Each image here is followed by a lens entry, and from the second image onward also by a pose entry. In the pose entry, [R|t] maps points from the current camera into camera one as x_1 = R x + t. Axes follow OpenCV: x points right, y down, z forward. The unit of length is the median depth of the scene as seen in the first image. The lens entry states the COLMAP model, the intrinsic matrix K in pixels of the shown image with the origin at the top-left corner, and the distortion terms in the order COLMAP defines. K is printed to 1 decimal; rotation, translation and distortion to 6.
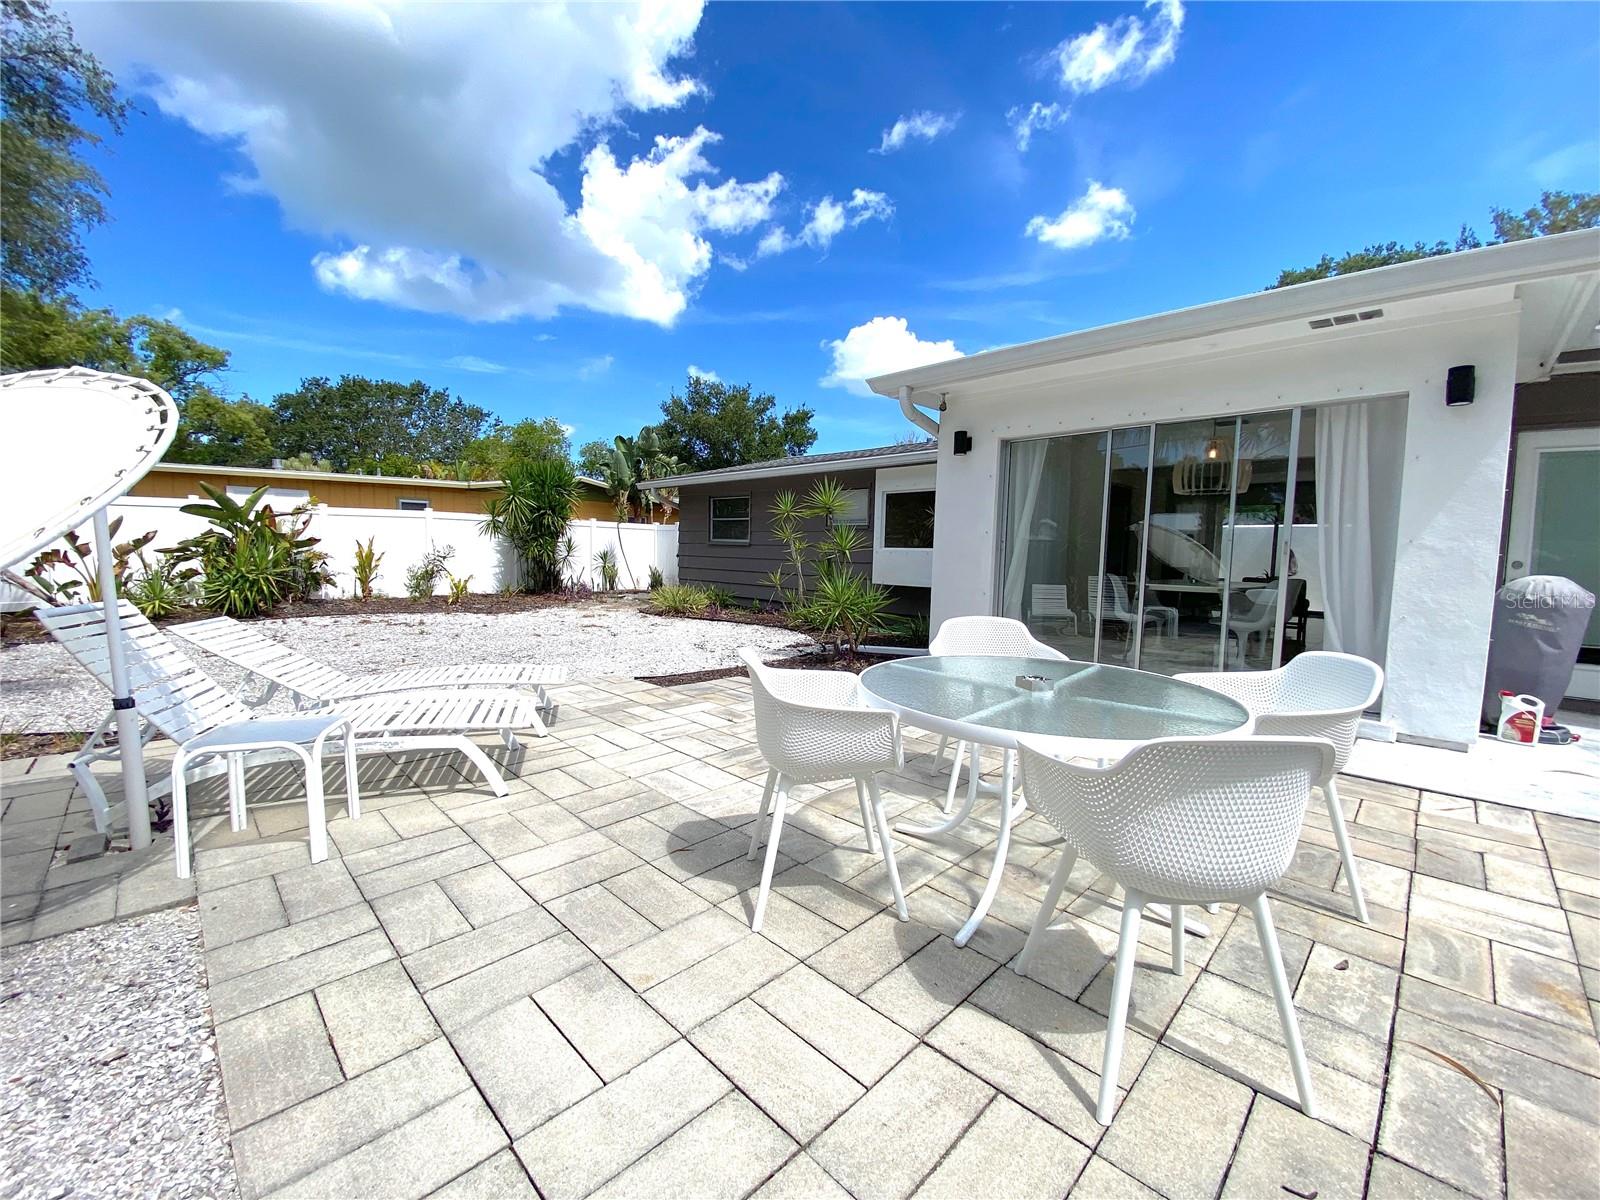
lens RADIAL K [[648.5, 0, 800.0], [0, 648.5, 600.0], [0, 0, 1]] dist [0.023604, -0.022094]
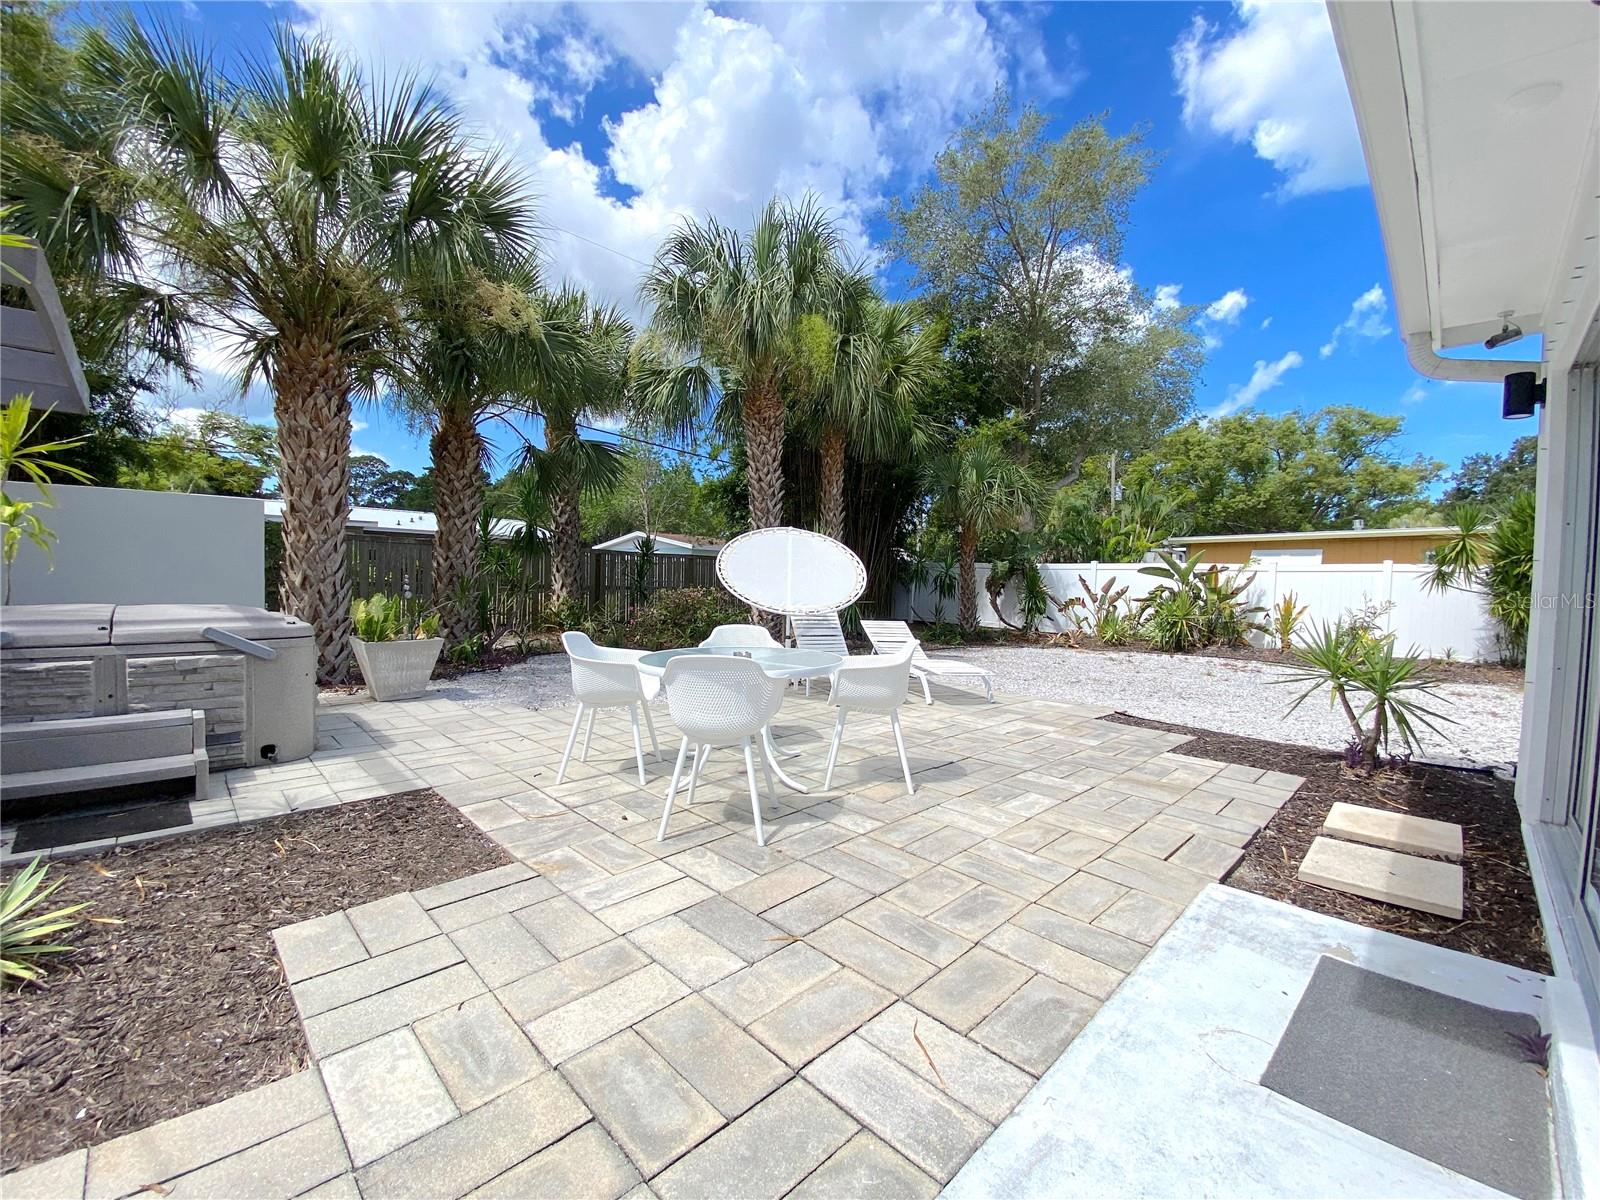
lens RADIAL K [[648.5, 0, 800.0], [0, 648.5, 600.0], [0, 0, 1]] dist [0.023604, -0.022094]
pose [[-0.011566, 0.009572, -0.999887, 1.062304], [-0.105519, 0.994359, 0.010740, -0.026392], [0.994350, 0.105632, -0.010491, 0.597052]]
